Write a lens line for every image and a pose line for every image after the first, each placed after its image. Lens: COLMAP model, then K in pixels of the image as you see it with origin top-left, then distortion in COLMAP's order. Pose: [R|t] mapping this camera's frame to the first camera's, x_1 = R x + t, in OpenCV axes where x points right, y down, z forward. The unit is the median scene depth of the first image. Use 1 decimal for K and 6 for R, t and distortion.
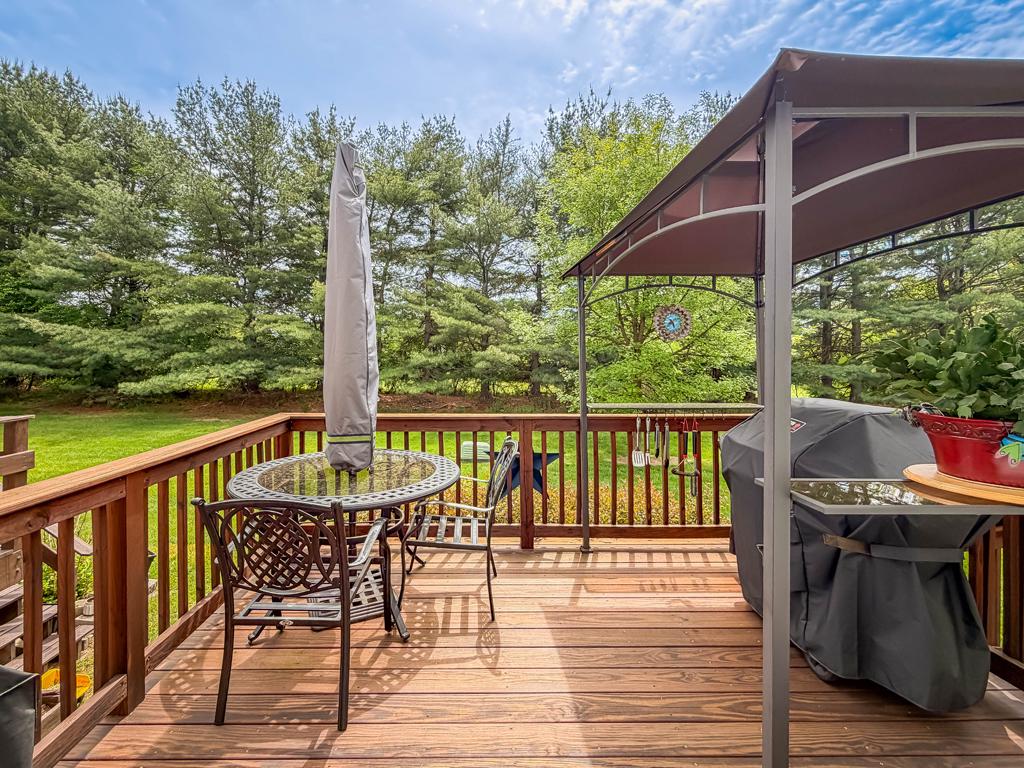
lens RADIAL K [[435.7, 0, 474.8], [0, 435.7, 352.2], [0, 0, 1]] dist [-0.001069, -0.000294]
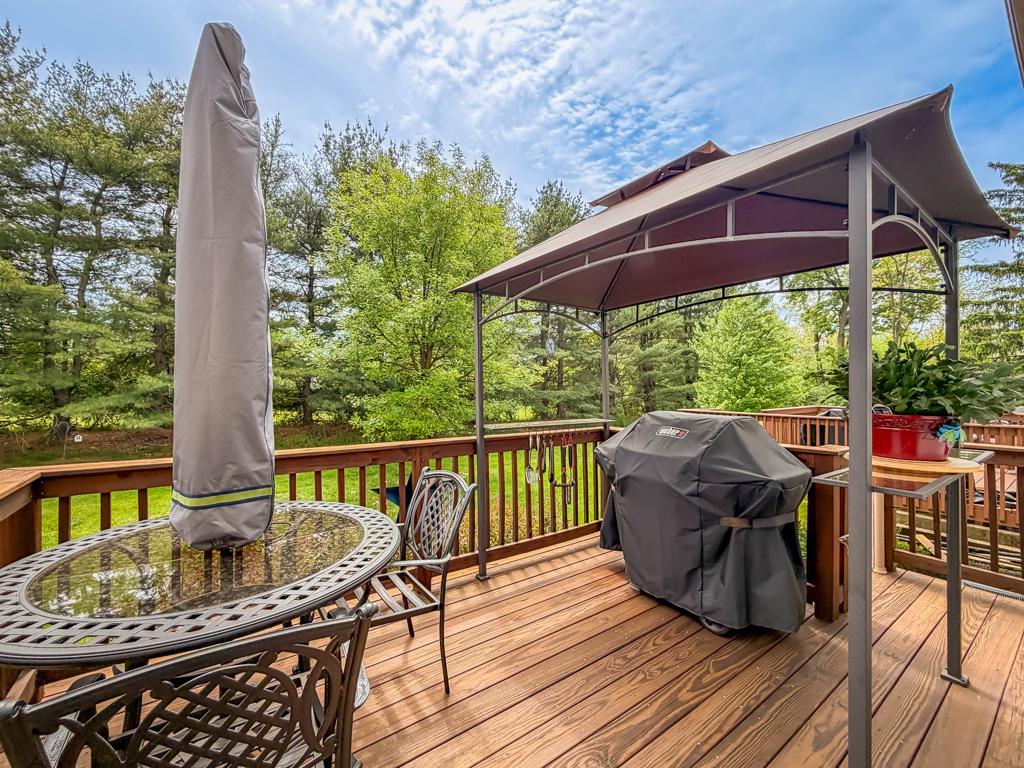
lens RADIAL K [[418.6, 0, 506.7], [0, 418.6, 379.4], [0, 0, 1]] dist [0.000079, -0.000022]
pose [[0.825405, 0.012692, 0.564398, -0.029210], [-0.013153, 0.999908, -0.003250, 0.002514], [-0.564387, -0.004741, 0.825497, 0.026835]]
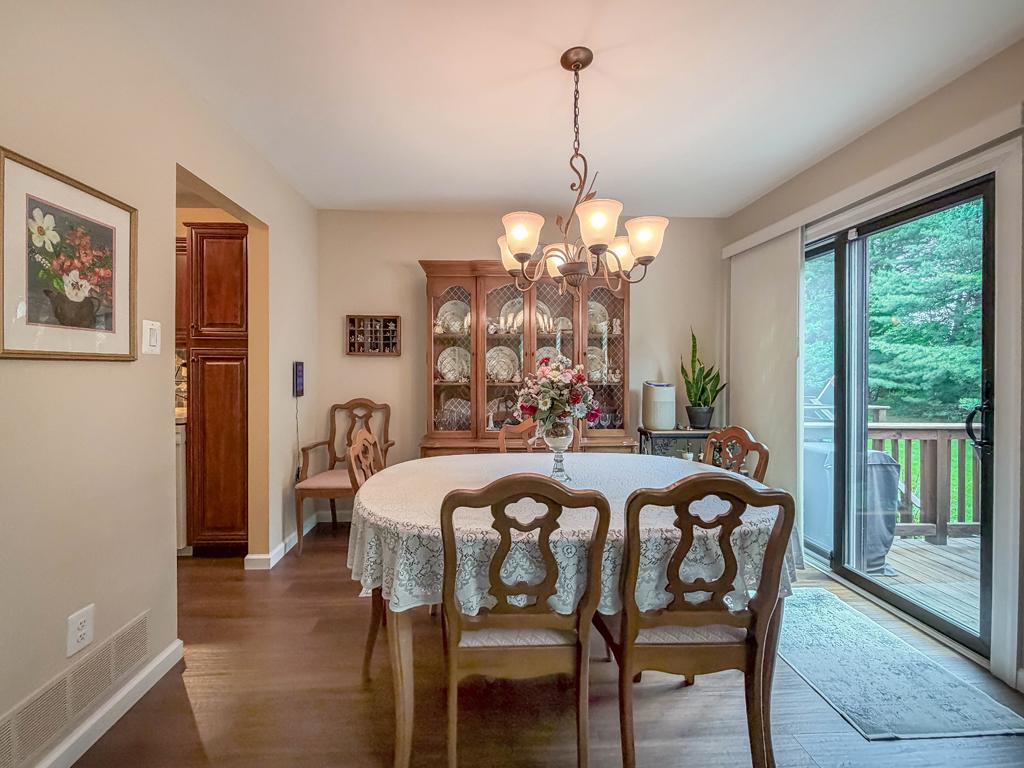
lens RADIAL K [[418.6, 0, 506.7], [0, 418.6, 379.4], [0, 0, 1]] dist [0.000079, -0.000022]
pose [[0.052894, 0.016935, -0.998457, 0.100473], [0.009516, 0.999802, 0.017462, -0.000858], [0.998555, -0.010425, 0.052723, -0.107362]]
